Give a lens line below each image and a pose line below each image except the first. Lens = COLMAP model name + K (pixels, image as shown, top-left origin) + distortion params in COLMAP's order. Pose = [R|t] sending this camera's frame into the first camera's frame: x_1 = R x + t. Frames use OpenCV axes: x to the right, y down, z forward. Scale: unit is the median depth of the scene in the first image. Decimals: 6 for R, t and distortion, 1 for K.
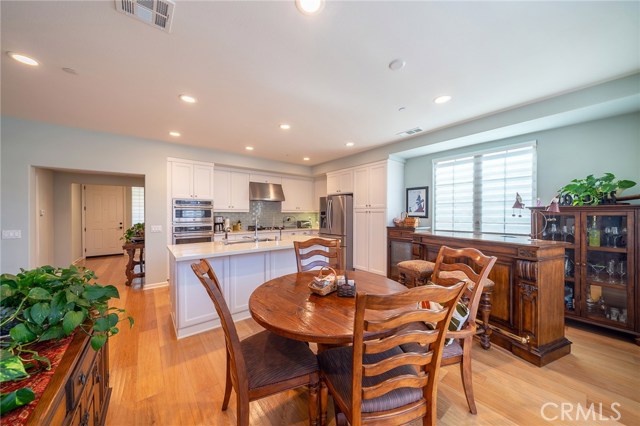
lens RADIAL K [[216.4, 0, 308.1], [0, 216.4, 214.0], [0, 0, 1]] dist [-0.000357, -0.000018]
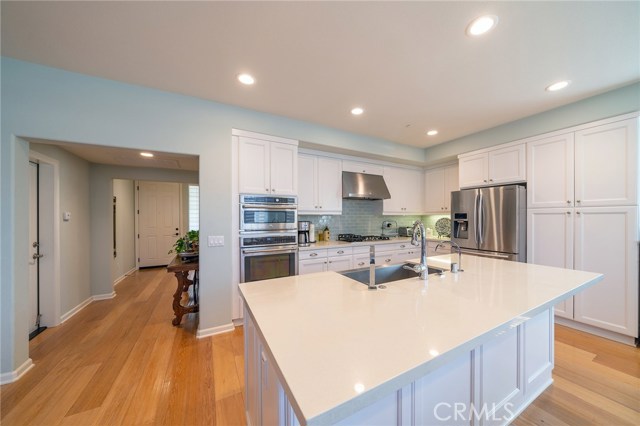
lens RADIAL K [[230.5, 0, 344.9], [0, 230.5, 217.5], [0, 0, 1]] dist [-0.000532, -0.000040]
pose [[0.995138, -0.002612, -0.098461, -0.210493], [0.002432, 0.999995, -0.001940, 0.001487], [0.098465, 0.001691, 0.995139, 0.296799]]
